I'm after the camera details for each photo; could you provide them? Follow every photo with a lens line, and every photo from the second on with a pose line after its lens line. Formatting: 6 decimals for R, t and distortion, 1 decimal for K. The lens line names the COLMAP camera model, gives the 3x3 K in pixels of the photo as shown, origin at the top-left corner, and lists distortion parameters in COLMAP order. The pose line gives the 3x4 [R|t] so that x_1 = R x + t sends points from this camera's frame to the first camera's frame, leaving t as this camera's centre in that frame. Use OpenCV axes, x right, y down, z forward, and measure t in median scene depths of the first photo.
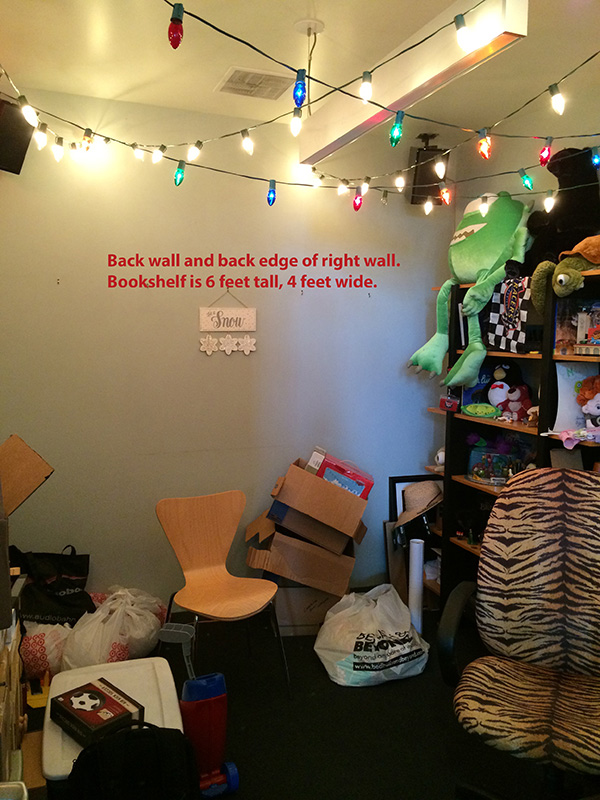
lens RADIAL K [[678.9, 0, 301.0], [0, 678.9, 394.8], [0, 0, 1]] dist [0.075456, -0.088118]
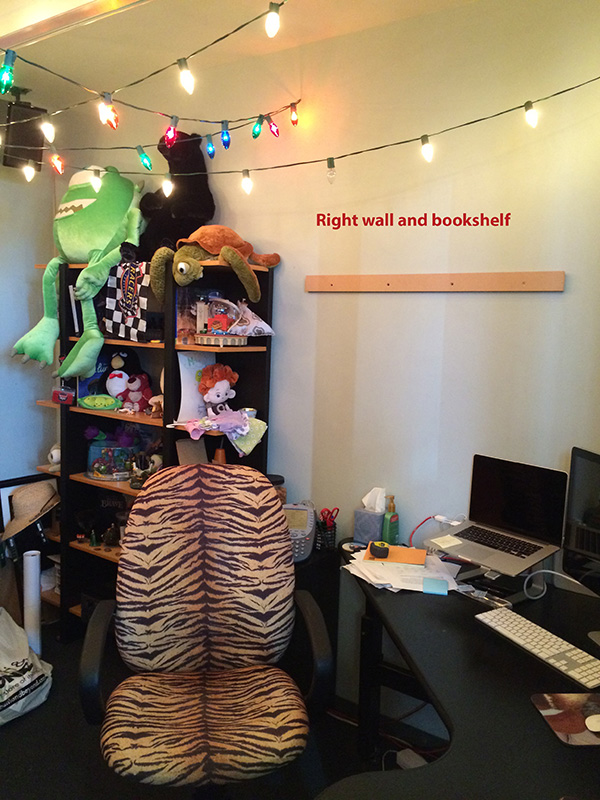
lens RADIAL K [[678.9, 0, 295.4], [0, 678.9, 394.6], [0, 0, 1]] dist [0.075456, -0.088118]
pose [[0.839873, -0.050552, 0.540424, -0.015862], [0.031097, 0.998500, 0.045074, -0.023228], [-0.541892, -0.021051, 0.840185, 0.081401]]
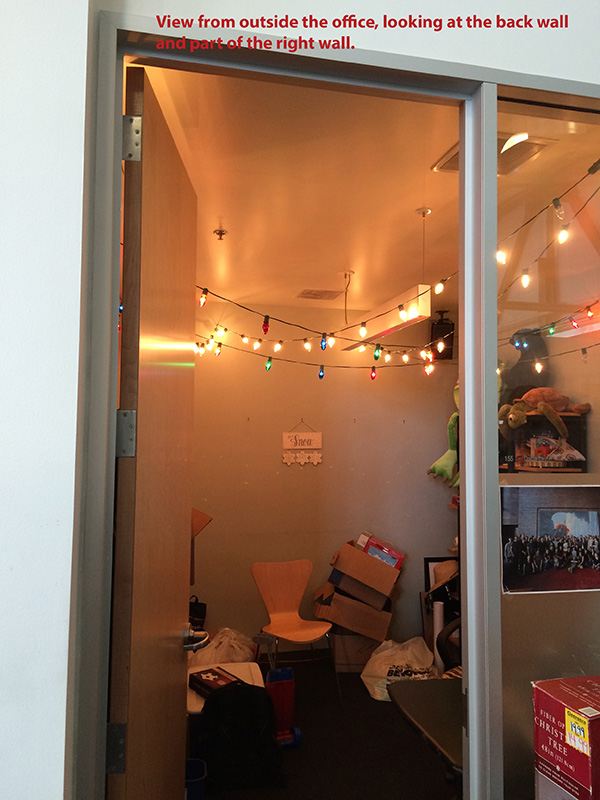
lens RADIAL K [[678.9, 0, 303.4], [0, 678.9, 394.4], [0, 0, 1]] dist [0.075456, -0.088118]
pose [[0.991098, -0.016322, -0.132133, 0.103194], [-0.004190, 0.988141, -0.153491, 0.016244], [0.133071, 0.152678, 0.979276, -0.504150]]
